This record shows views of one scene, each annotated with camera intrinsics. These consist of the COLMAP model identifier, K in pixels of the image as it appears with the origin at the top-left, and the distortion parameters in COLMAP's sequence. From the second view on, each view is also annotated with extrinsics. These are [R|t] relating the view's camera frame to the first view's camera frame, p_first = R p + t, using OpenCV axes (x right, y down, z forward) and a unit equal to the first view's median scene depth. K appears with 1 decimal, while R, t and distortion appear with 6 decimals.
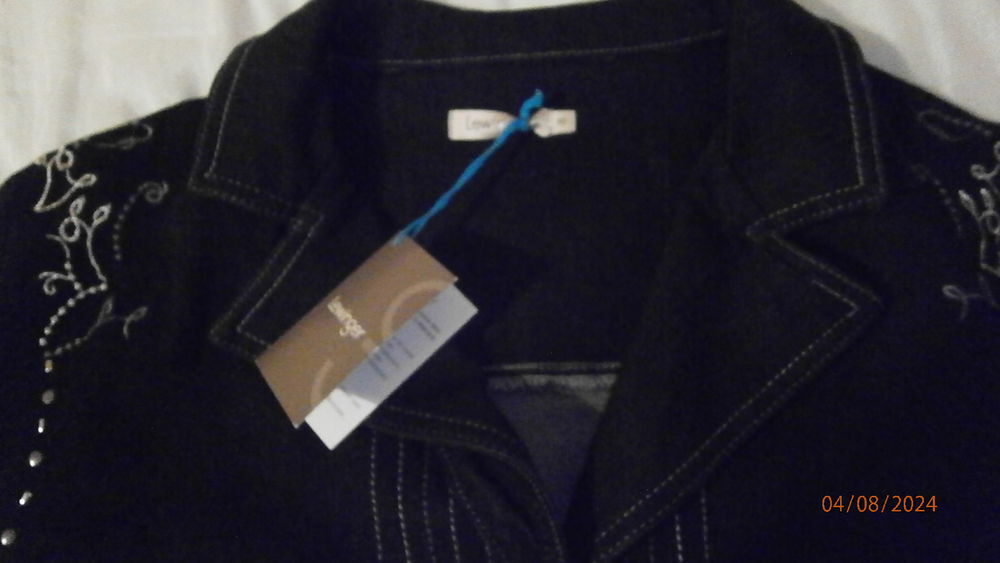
lens RADIAL K [[756.5, 0, 517.6], [0, 756.5, 275.7], [0, 0, 1]] dist [0.008880, -0.001979]
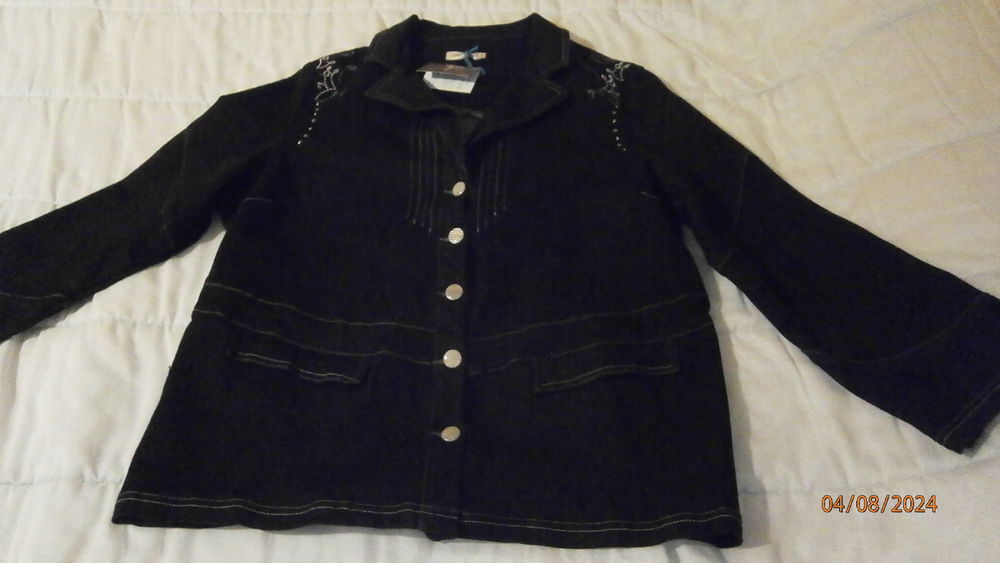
lens RADIAL K [[756.5, 0, 499.8], [0, 756.5, 281.0], [0, 0, 1]] dist [0.008880, -0.001979]
pose [[0.996850, 0.056978, -0.055162, 0.374759], [-0.071383, 0.947689, -0.311111, 1.716762], [0.034550, 0.314068, 0.948772, -1.751365]]
